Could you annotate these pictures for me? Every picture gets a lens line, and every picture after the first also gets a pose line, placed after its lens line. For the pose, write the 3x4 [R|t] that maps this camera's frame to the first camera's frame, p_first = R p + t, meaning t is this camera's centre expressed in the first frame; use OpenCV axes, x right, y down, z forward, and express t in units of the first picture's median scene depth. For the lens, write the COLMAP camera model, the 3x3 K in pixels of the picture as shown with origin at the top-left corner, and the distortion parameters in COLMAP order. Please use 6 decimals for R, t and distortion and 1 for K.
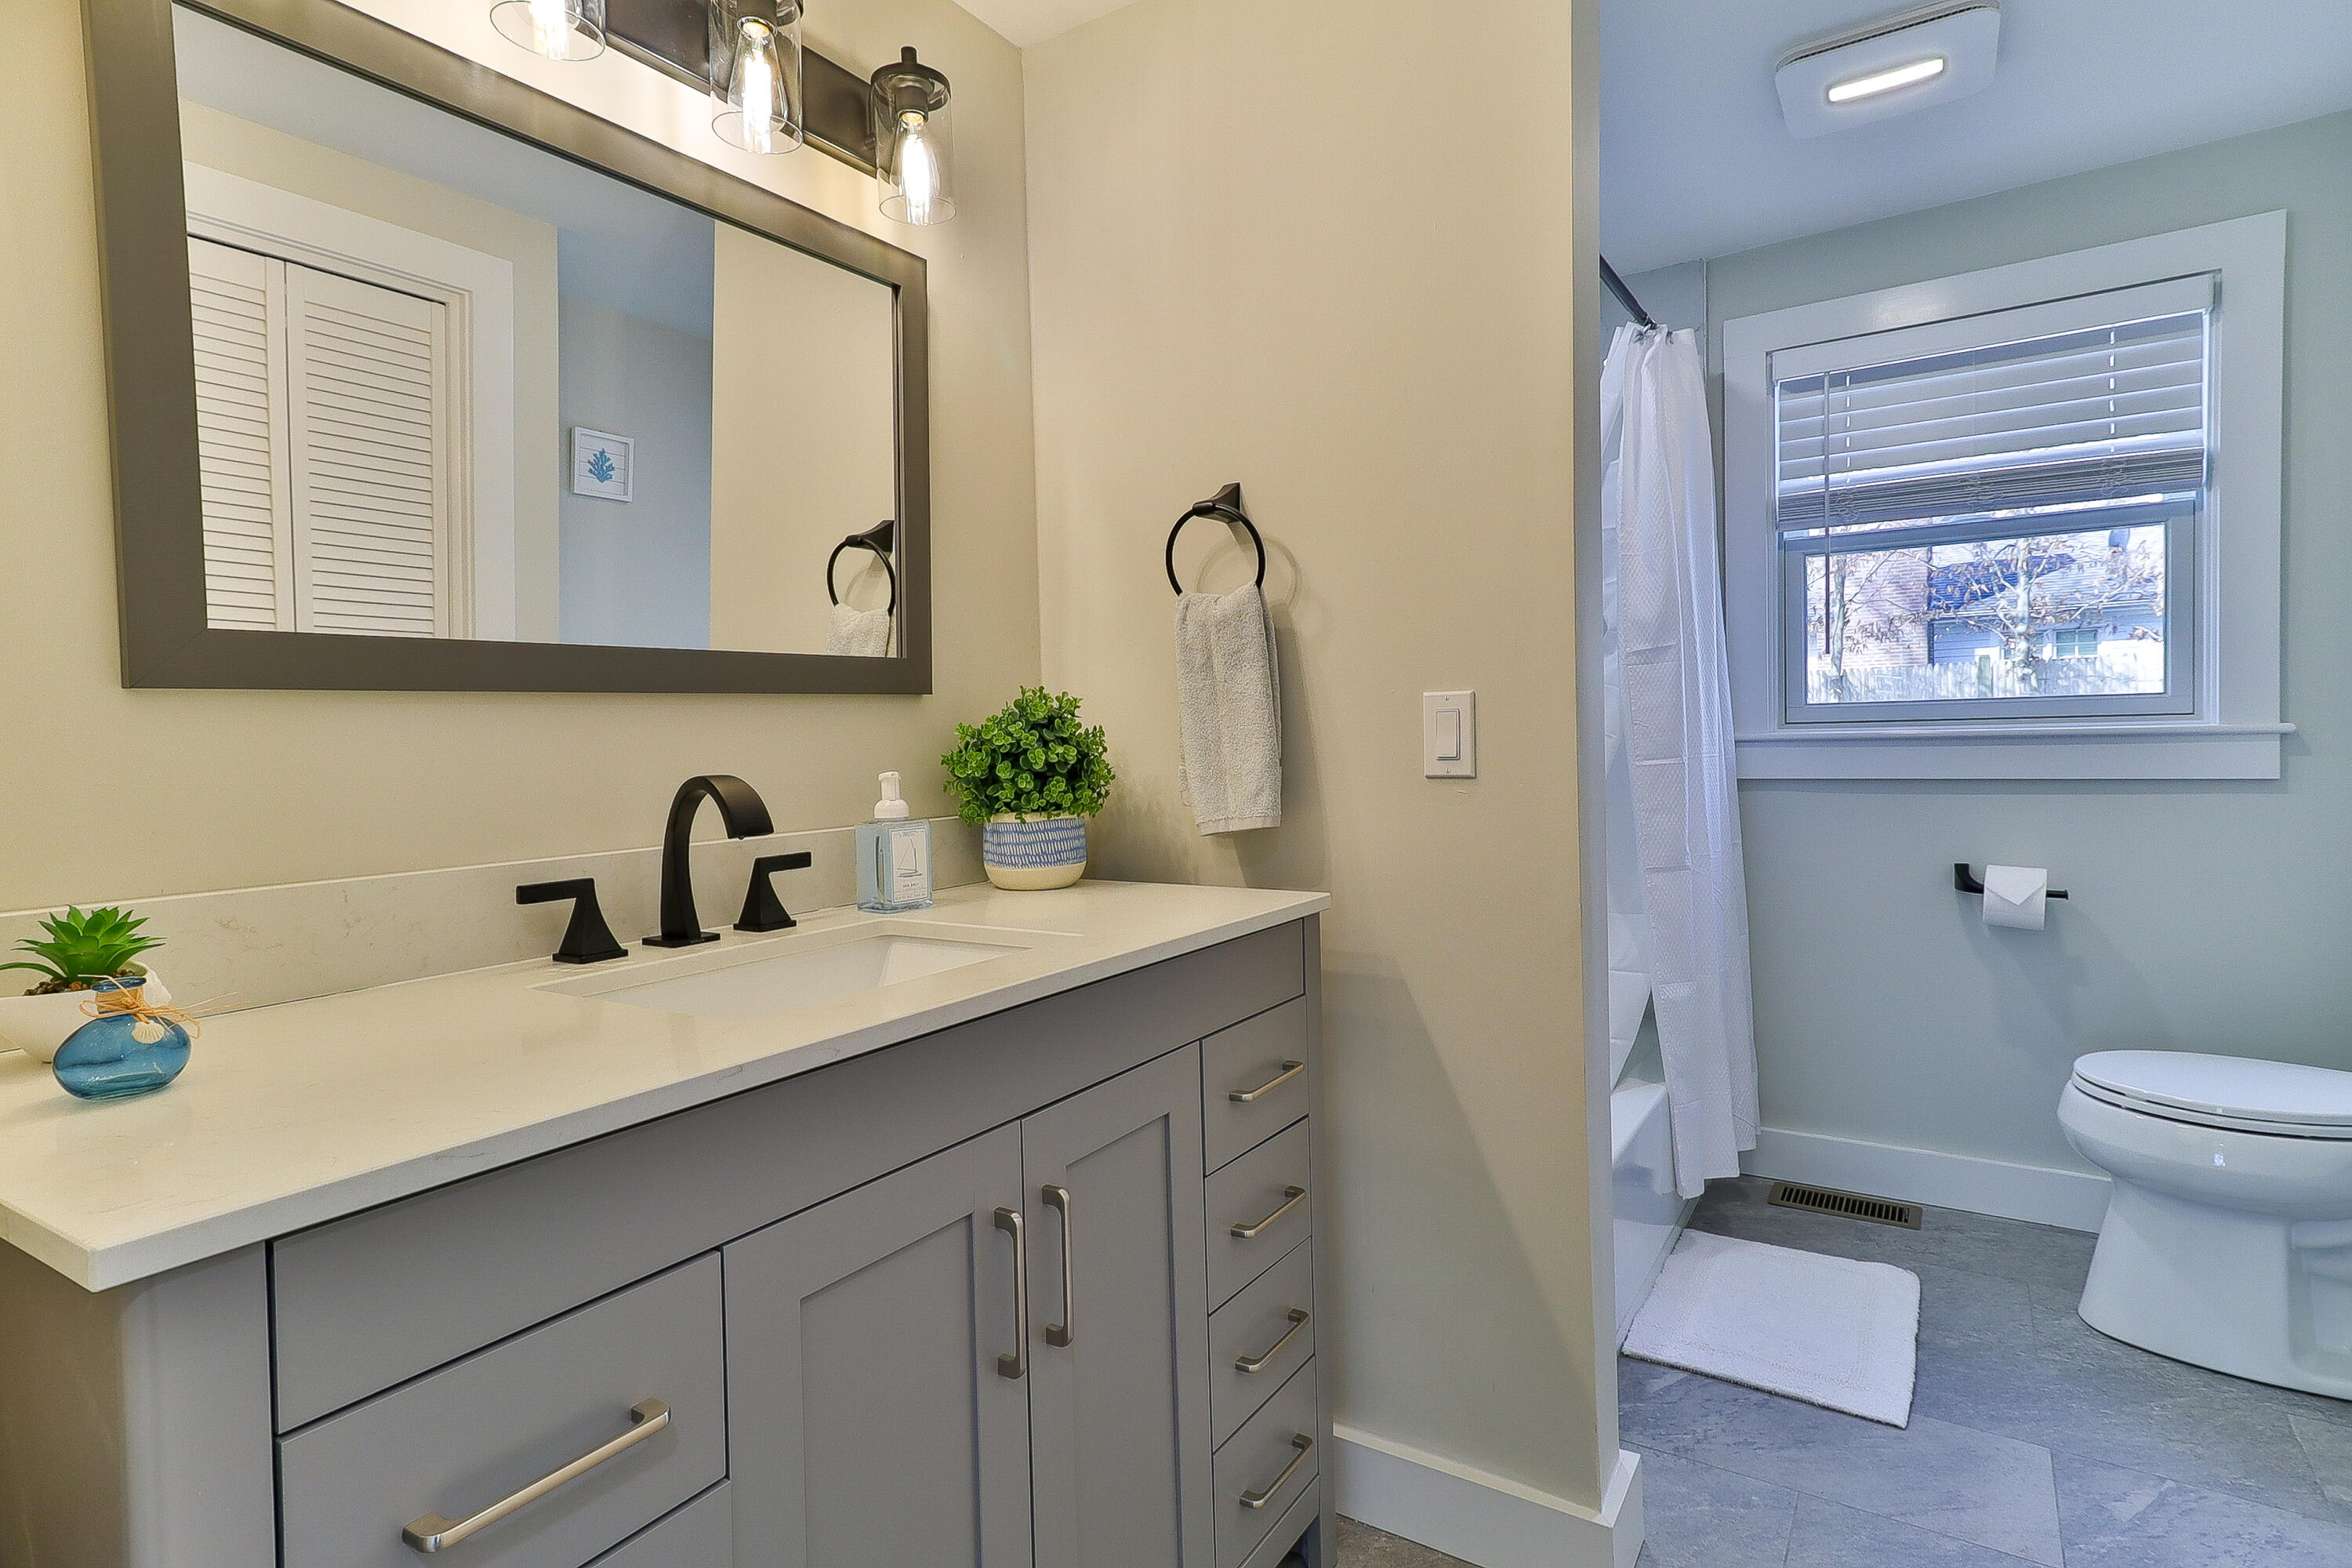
lens RADIAL K [[1195.0, 0, 1195.7], [0, 1195.0, 753.7], [0, 0, 1]] dist [0.032360, -0.000541]
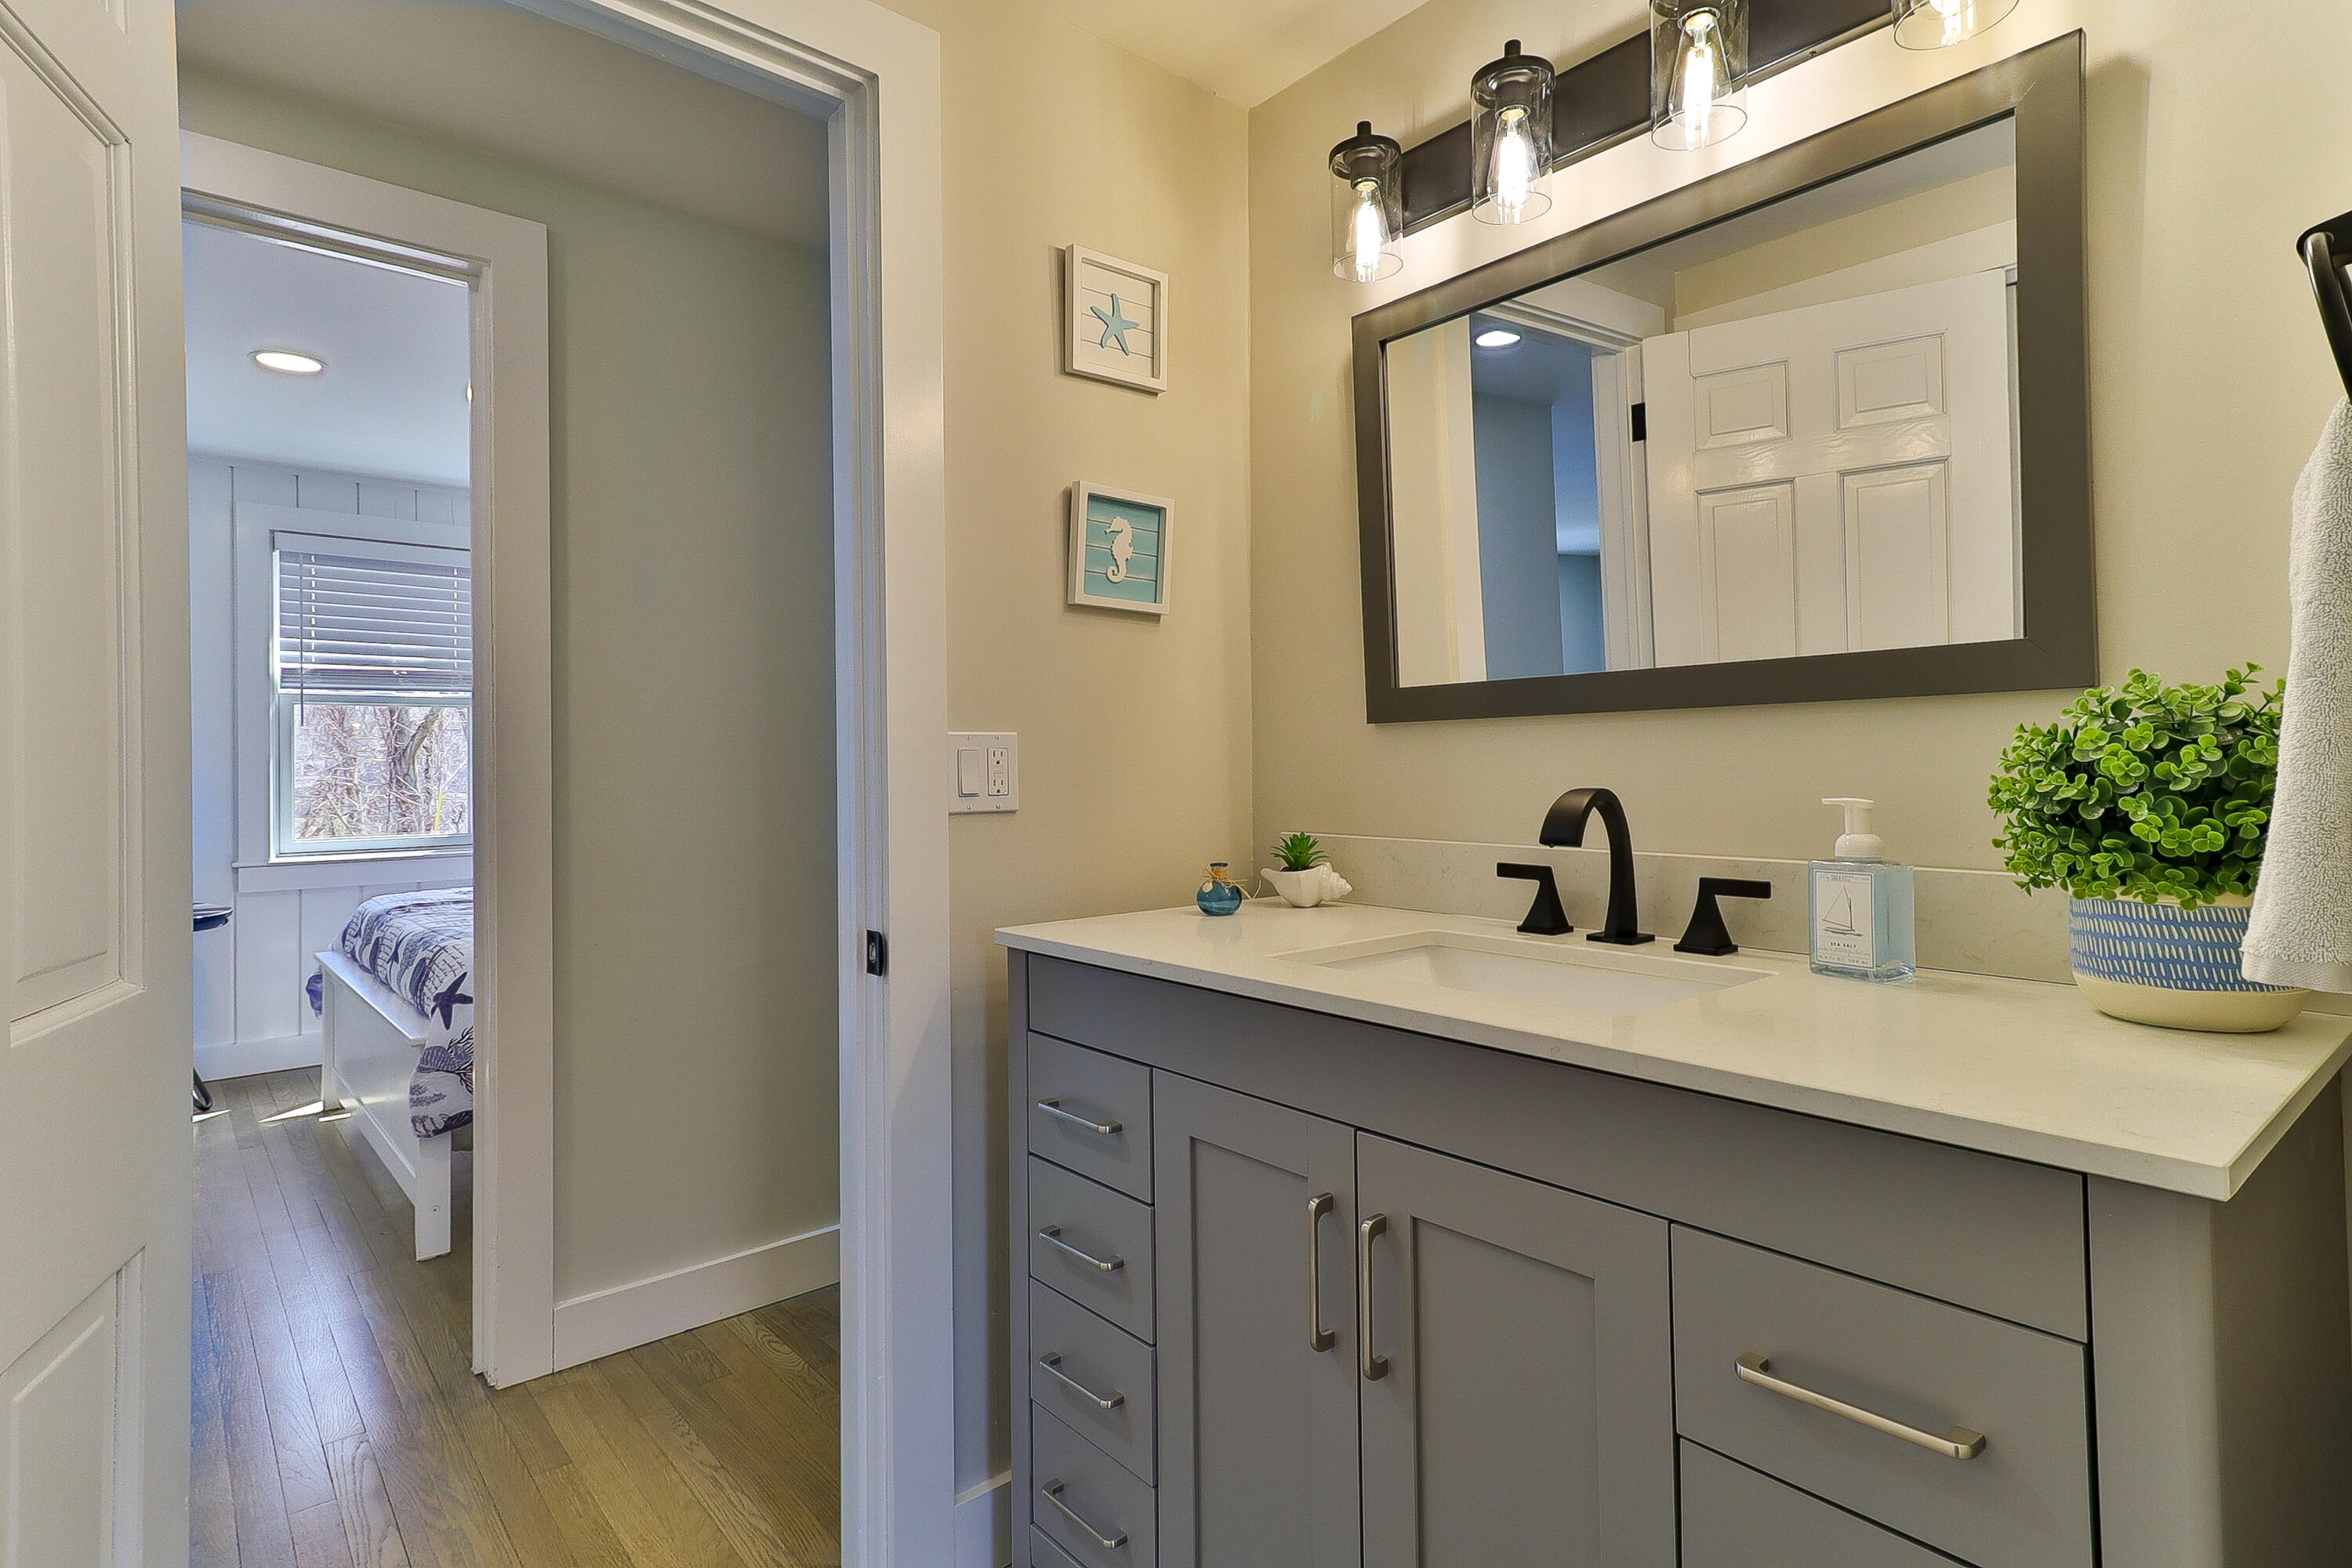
lens RADIAL K [[1195.0, 0, 1195.7], [0, 1195.0, 753.7], [0, 0, 1]] dist [0.032360, -0.000541]
pose [[-0.270403, 0.020165, -0.962536, 0.735328], [-0.003306, 0.999755, 0.021873, -0.035215], [0.962742, 0.009097, -0.270270, 0.948328]]
